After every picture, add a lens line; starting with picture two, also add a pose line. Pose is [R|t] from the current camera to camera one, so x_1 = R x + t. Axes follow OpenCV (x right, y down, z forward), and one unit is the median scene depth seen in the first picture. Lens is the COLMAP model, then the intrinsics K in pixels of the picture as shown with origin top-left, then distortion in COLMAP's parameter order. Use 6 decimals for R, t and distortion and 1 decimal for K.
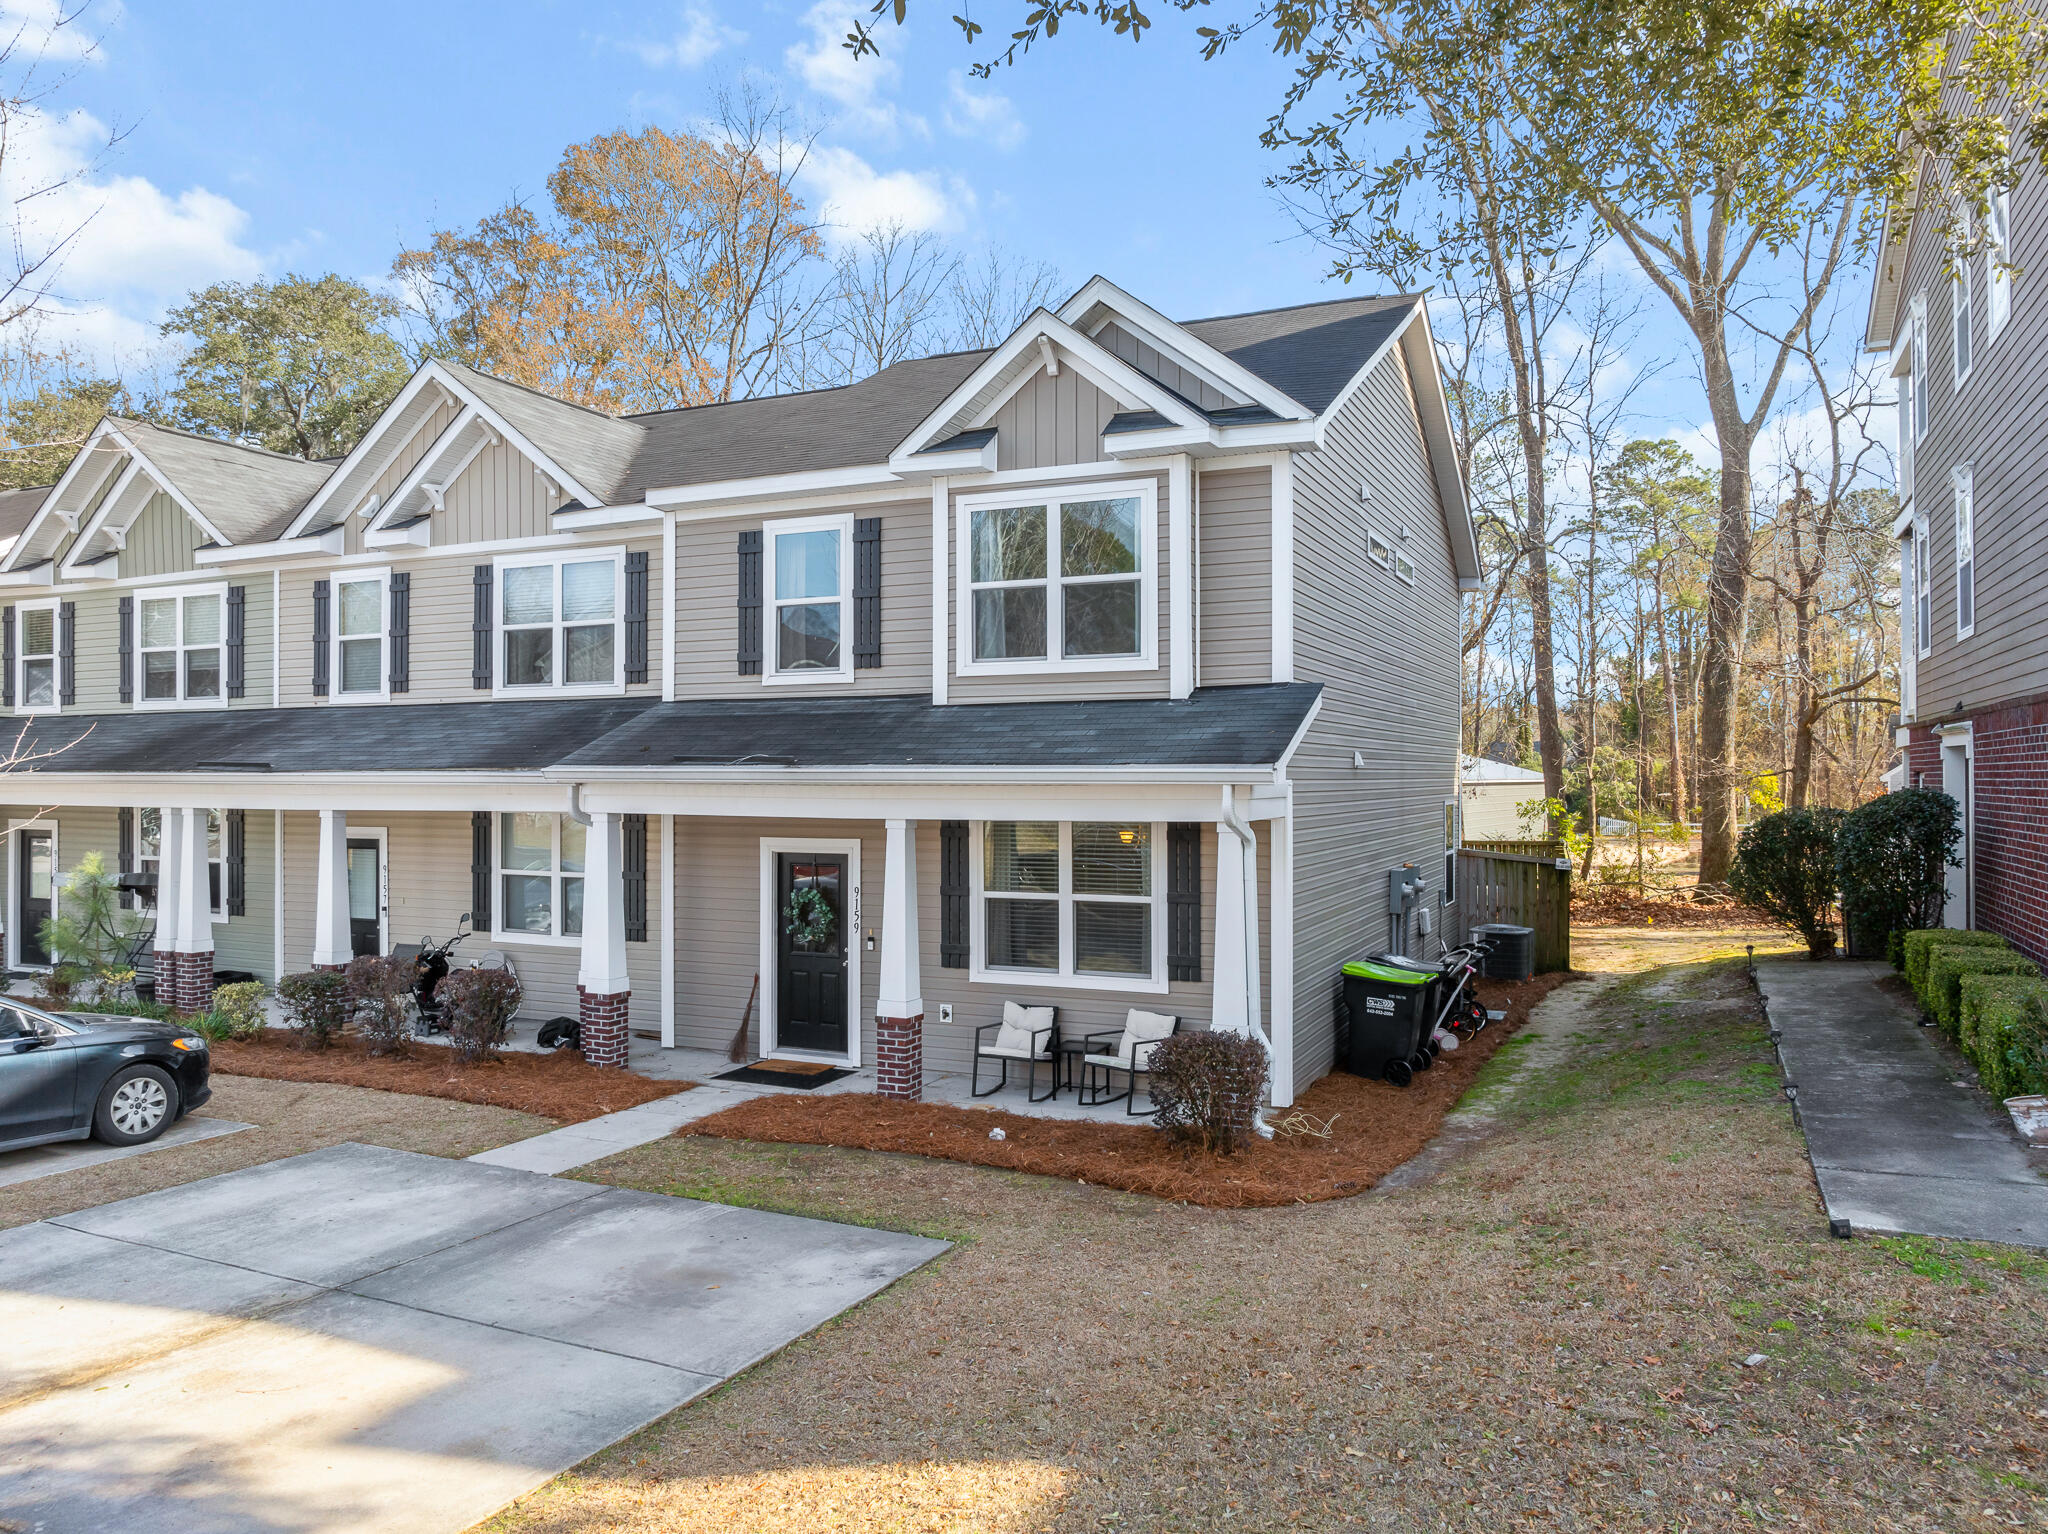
lens RADIAL K [[1444.6, 0, 1007.9], [0, 1444.6, 764.7], [0, 0, 1]] dist [-0.051054, 0.016001]
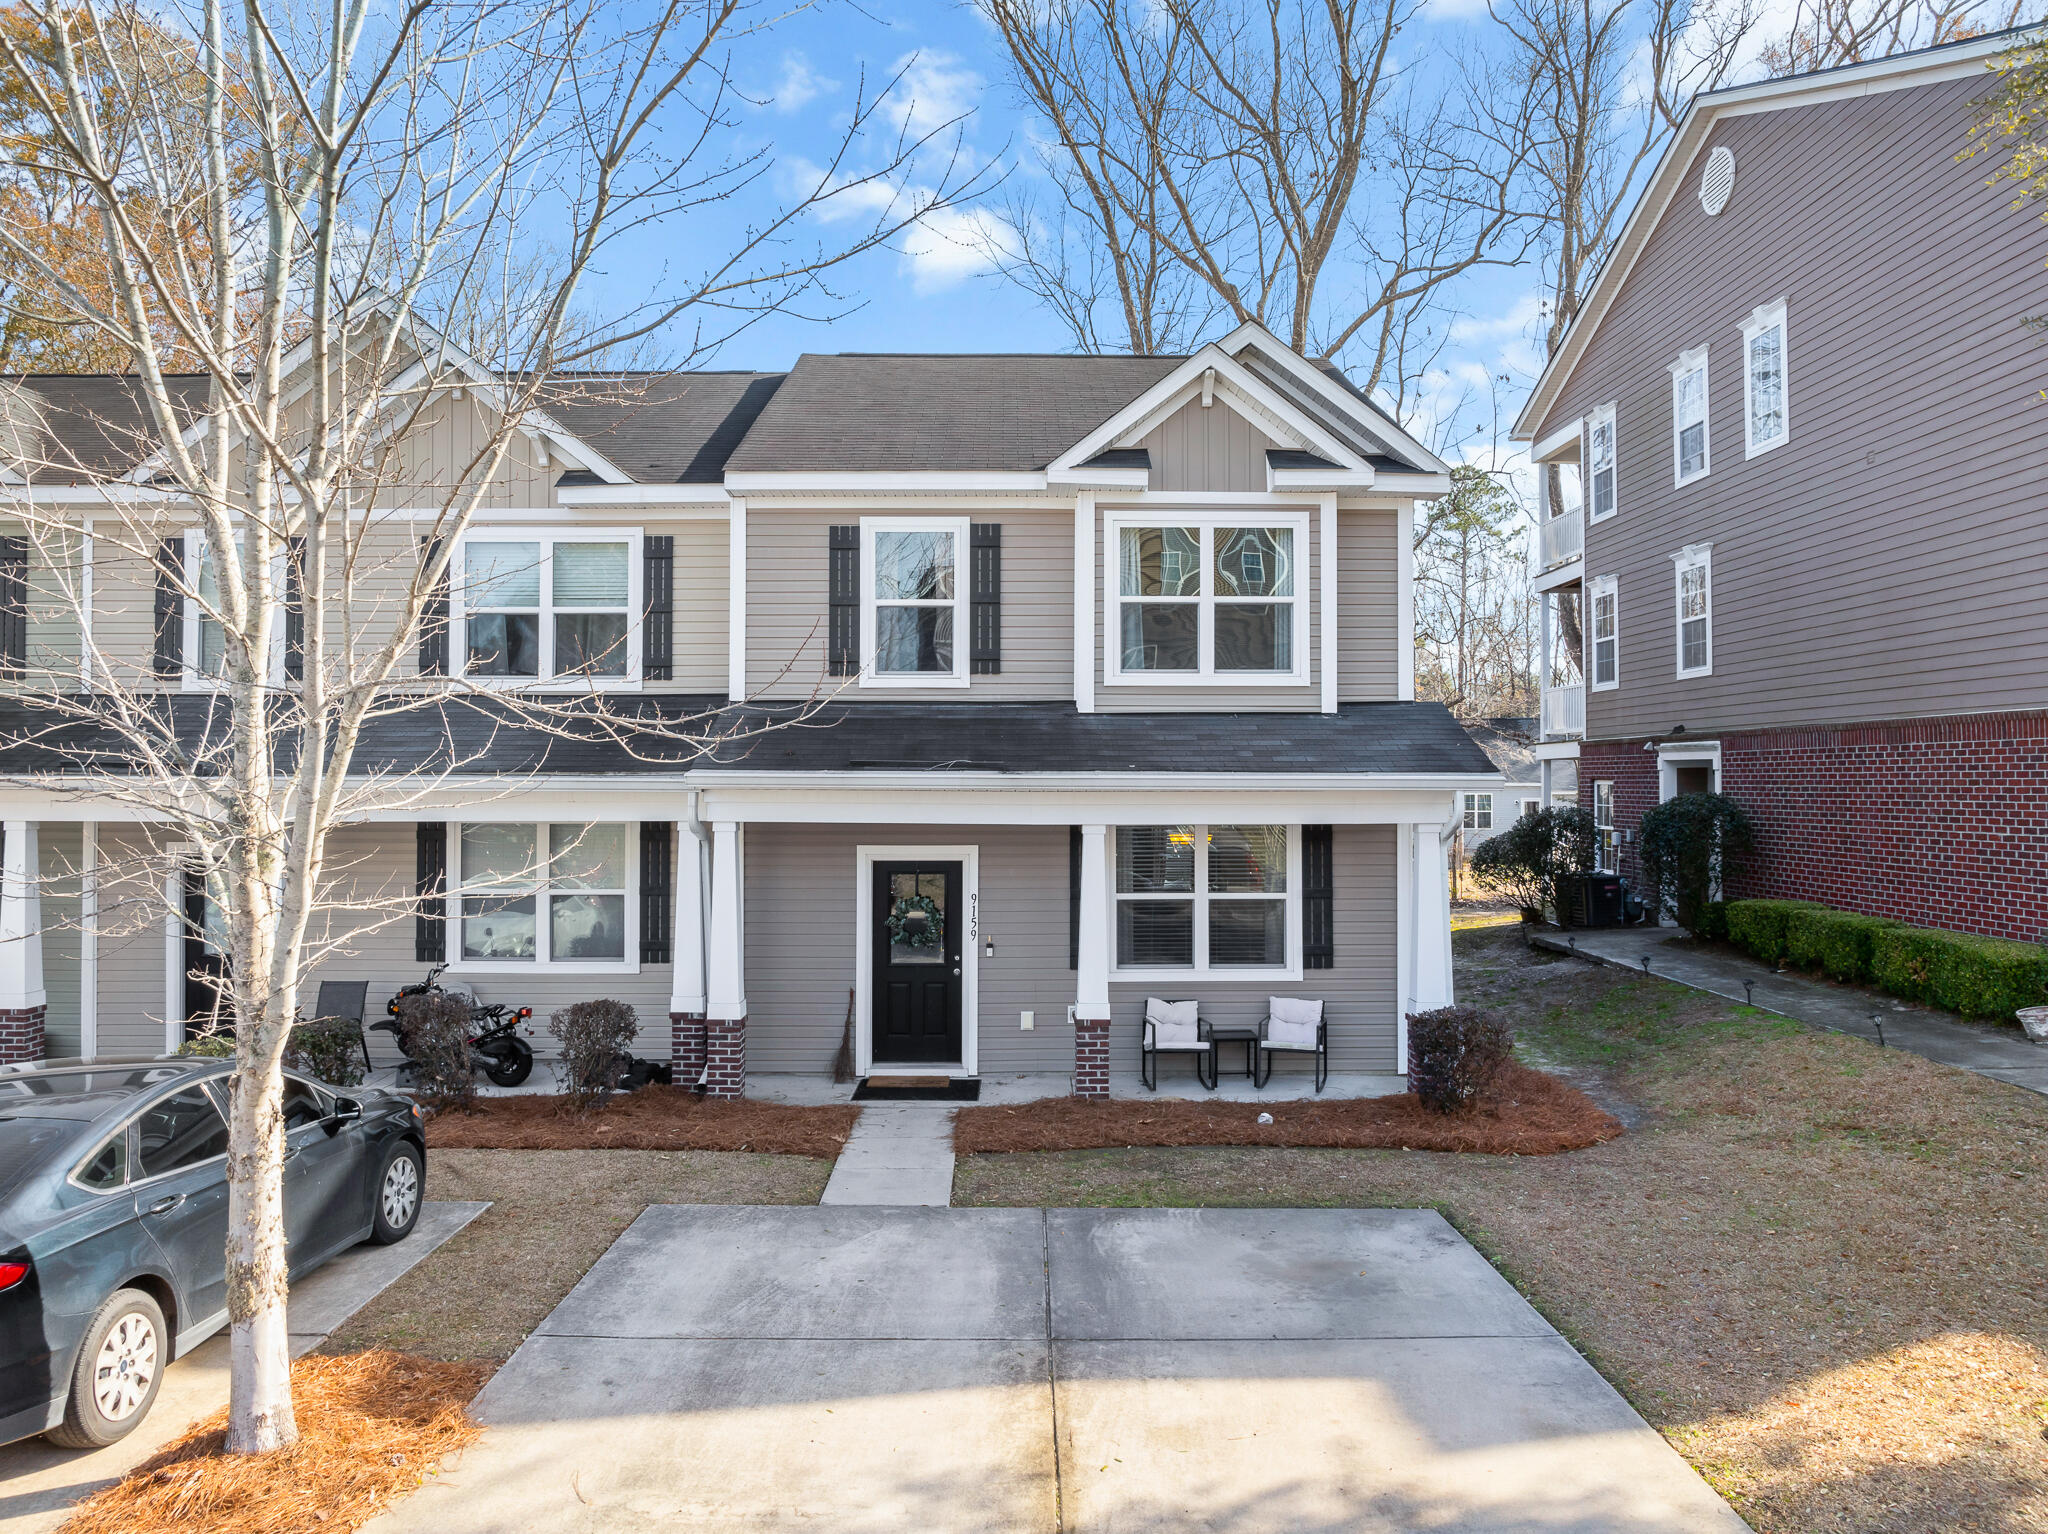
lens RADIAL K [[1444.6, 0, 1006.5], [0, 1444.6, 759.1], [0, 0, 1]] dist [-0.051054, 0.016001]
pose [[0.904781, 0.007793, 0.425806, -0.566423], [-0.005808, 0.999965, -0.005958, -0.002319], [-0.425837, 0.002917, 0.904795, 0.103443]]
